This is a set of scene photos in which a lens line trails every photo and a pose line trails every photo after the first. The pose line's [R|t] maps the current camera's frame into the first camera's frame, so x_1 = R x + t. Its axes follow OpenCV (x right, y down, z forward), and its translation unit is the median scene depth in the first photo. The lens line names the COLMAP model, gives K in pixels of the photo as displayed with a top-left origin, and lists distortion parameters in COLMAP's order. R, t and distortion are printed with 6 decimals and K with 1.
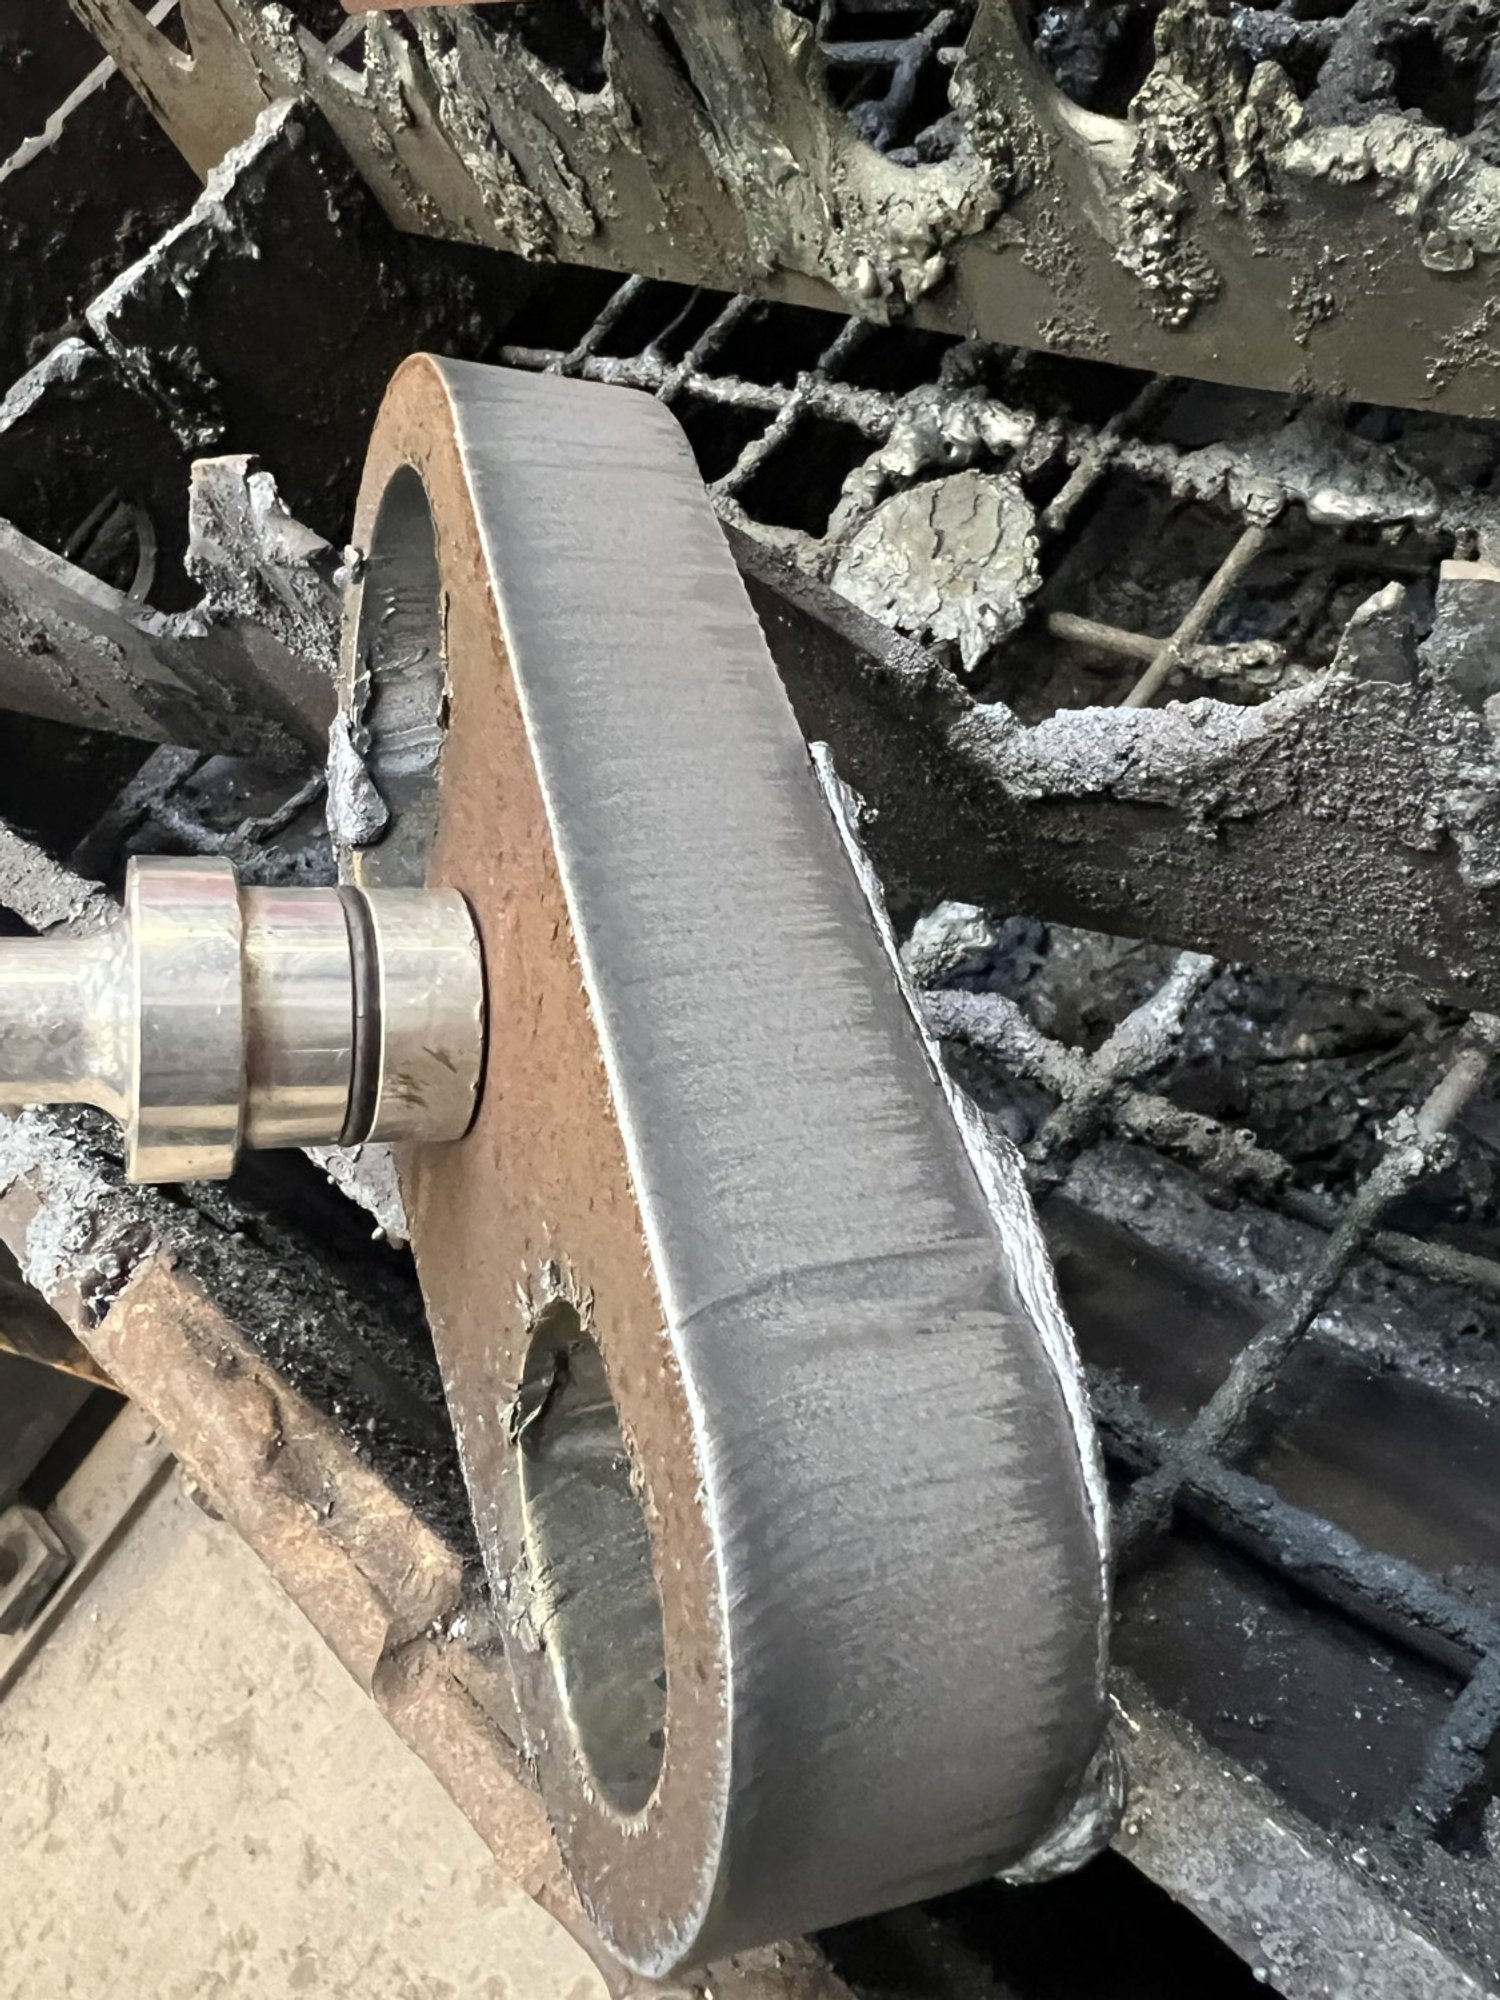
lens RADIAL K [[1584.9, 0, 757.2], [0, 1584.9, 1009.5], [0, 0, 1]] dist [0.017864, 0.001163]
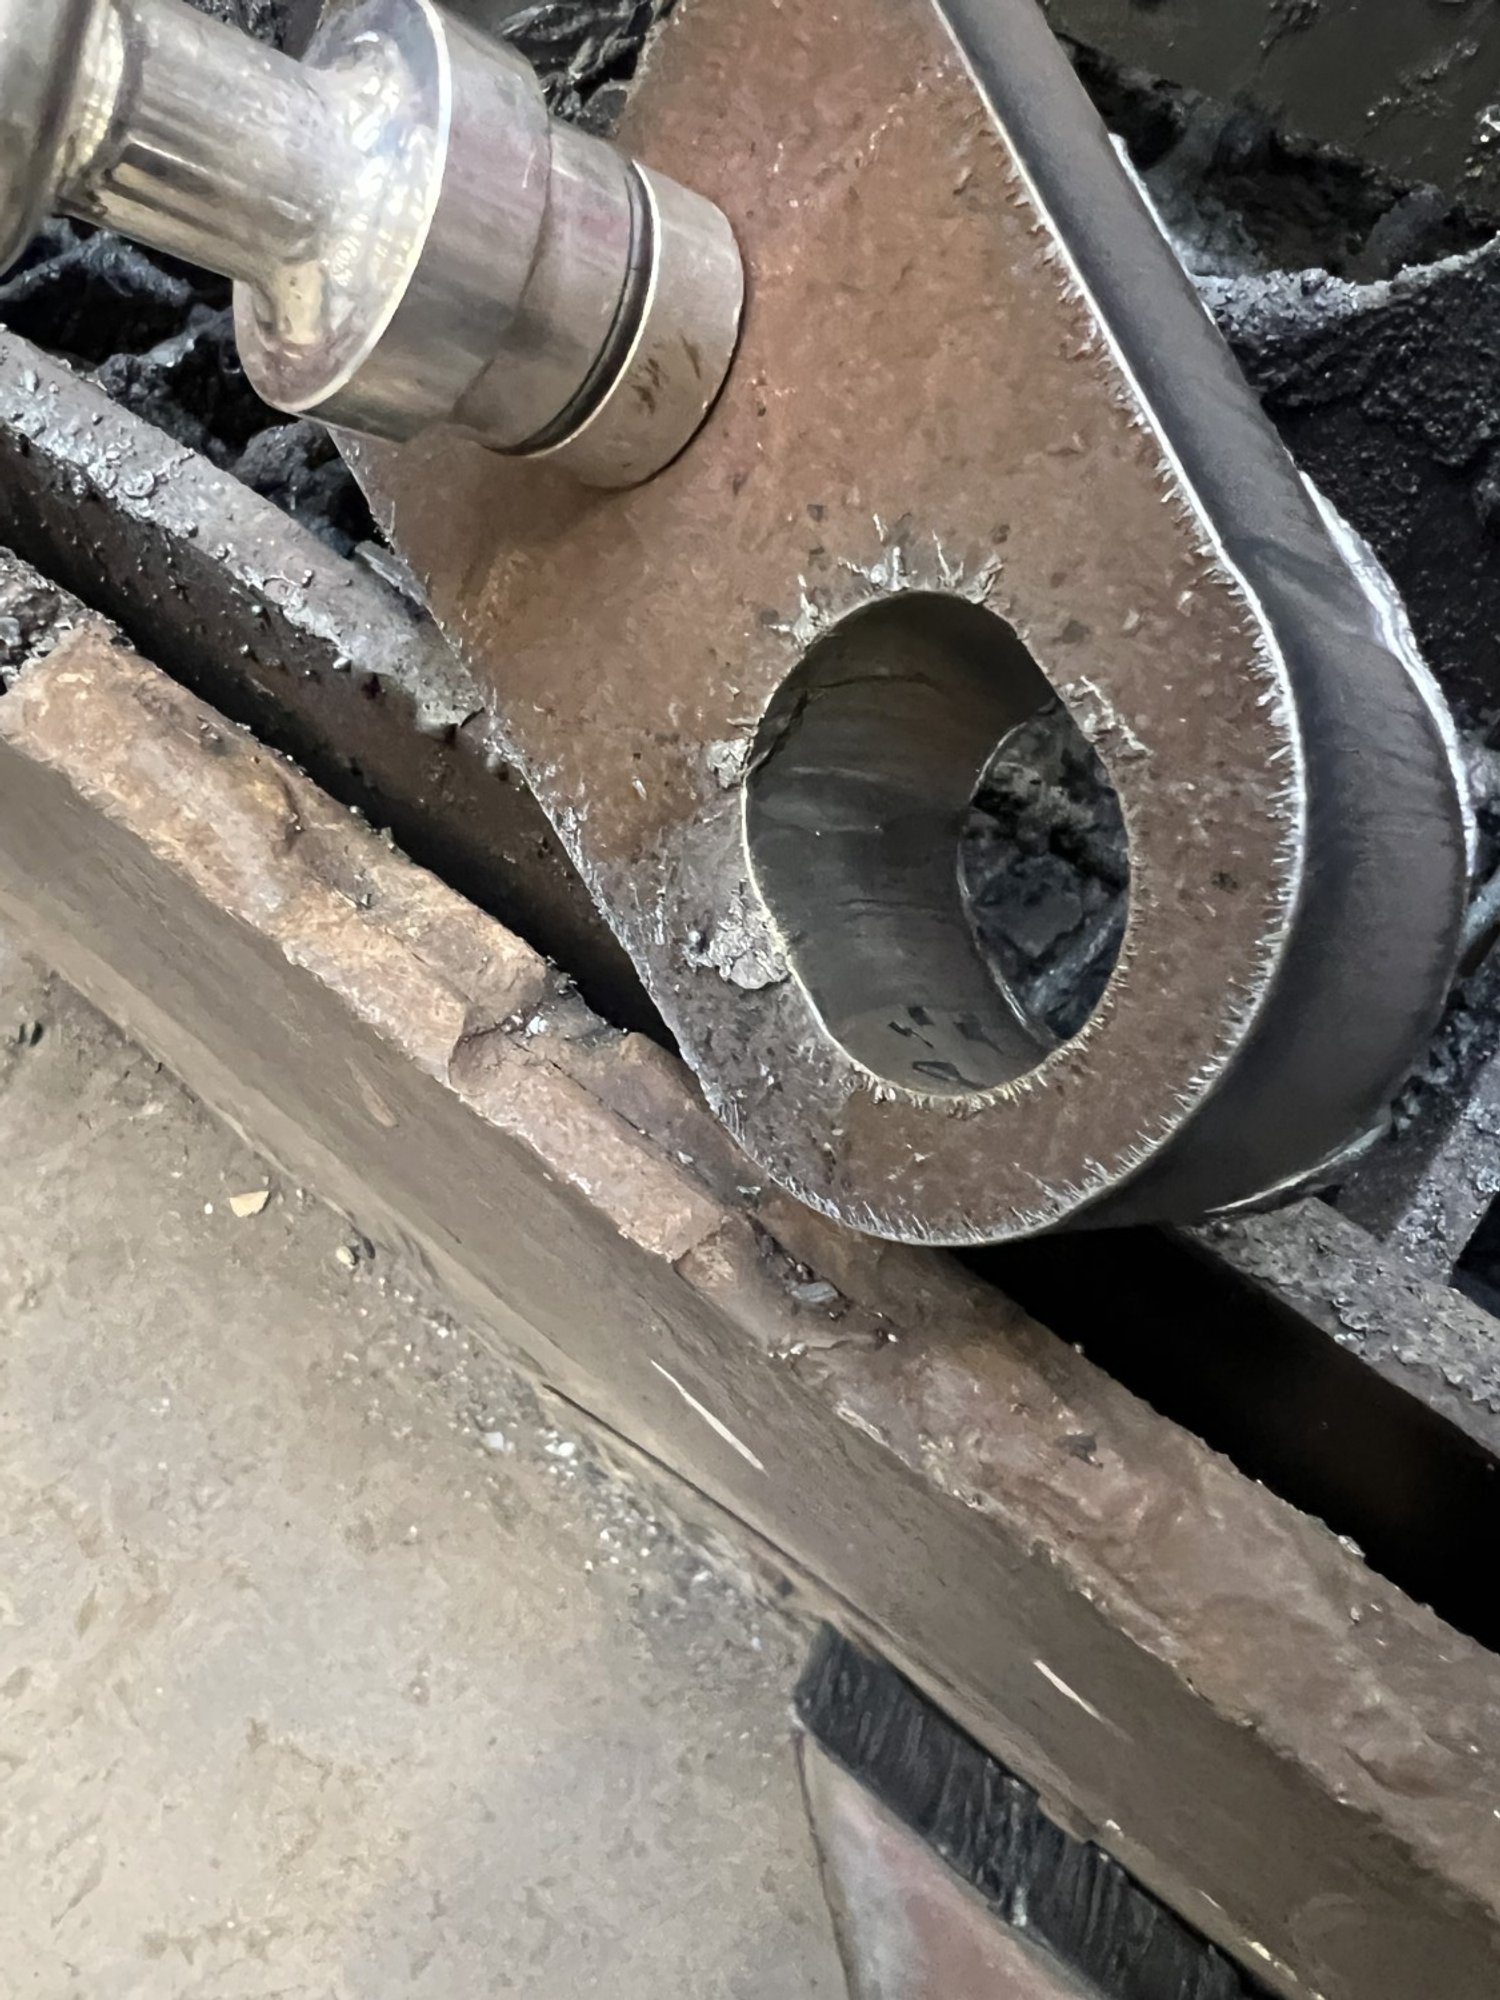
lens RADIAL K [[1497.0, 0, 755.0], [0, 1497.0, 986.2], [0, 0, 1]] dist [0.041076, -0.043381]
pose [[0.925583, 0.131540, 0.354955, -0.359183], [-0.164631, 0.984241, 0.064552, 0.270890], [-0.340870, -0.118185, 0.932652, 0.136354]]
